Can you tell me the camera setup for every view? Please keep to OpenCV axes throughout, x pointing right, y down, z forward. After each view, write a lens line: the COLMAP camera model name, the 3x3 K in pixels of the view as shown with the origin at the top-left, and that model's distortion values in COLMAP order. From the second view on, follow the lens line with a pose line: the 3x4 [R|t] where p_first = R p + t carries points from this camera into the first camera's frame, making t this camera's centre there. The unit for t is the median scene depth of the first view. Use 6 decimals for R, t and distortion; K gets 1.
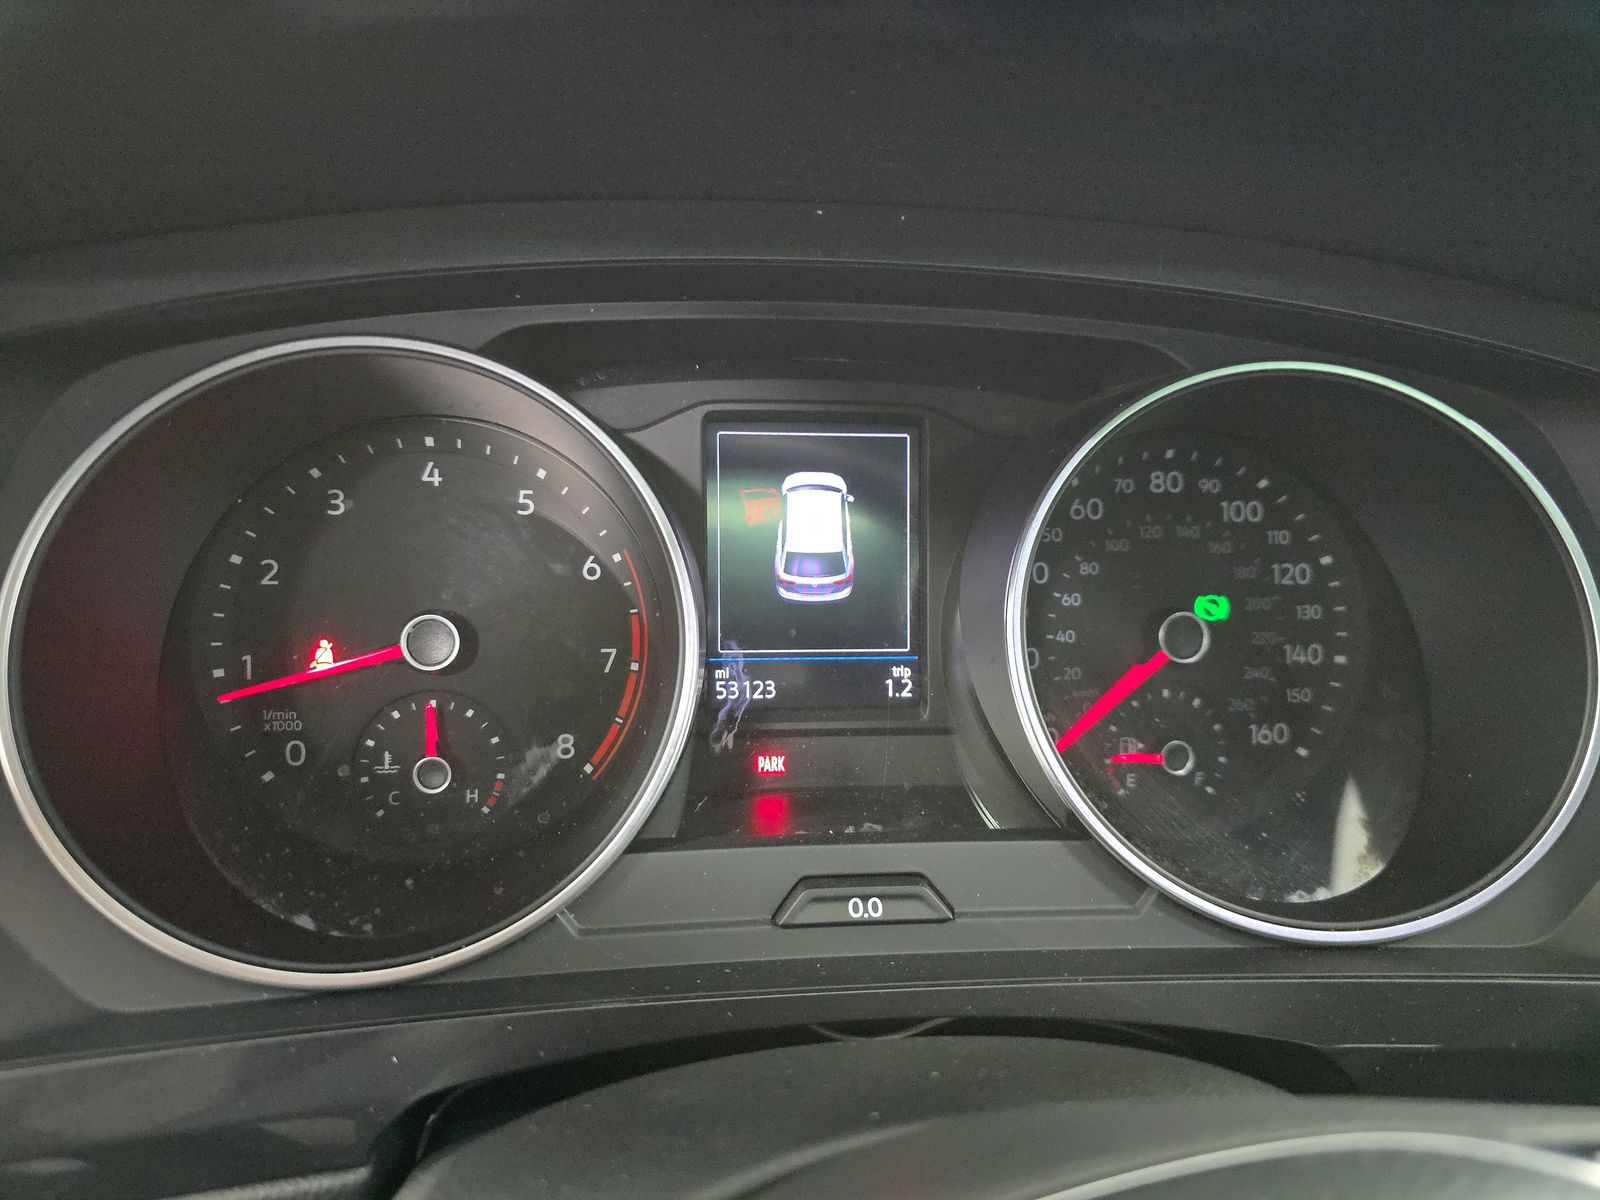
lens RADIAL K [[1082.8, 0, 798.0], [0, 1082.8, 592.6], [0, 0, 1]] dist [0.058849, -0.001334]
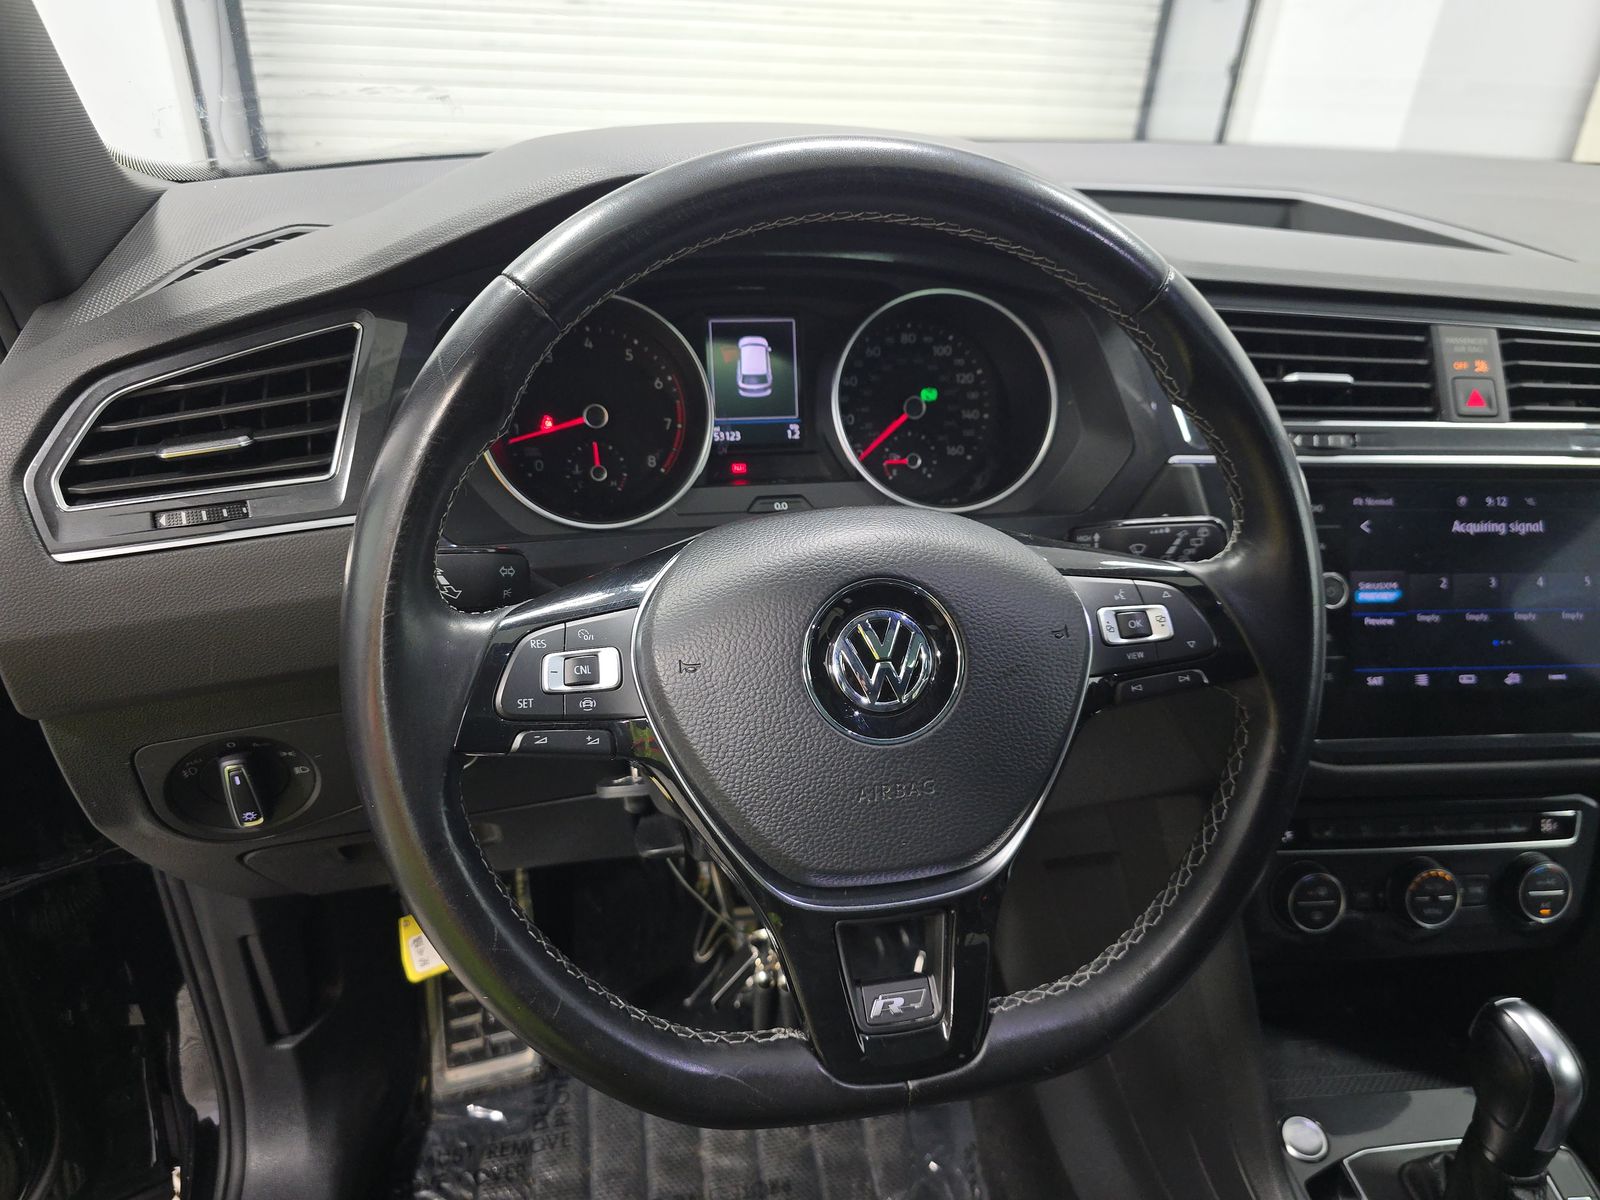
lens RADIAL K [[1082.8, 0, 799.9], [0, 1082.8, 604.6], [0, 0, 1]] dist [0.058849, -0.001334]
pose [[0.996199, -0.042543, 0.076016, -0.081917], [0.029456, 0.985744, 0.165652, 0.063923], [-0.081979, -0.162783, 0.983250, -1.299794]]
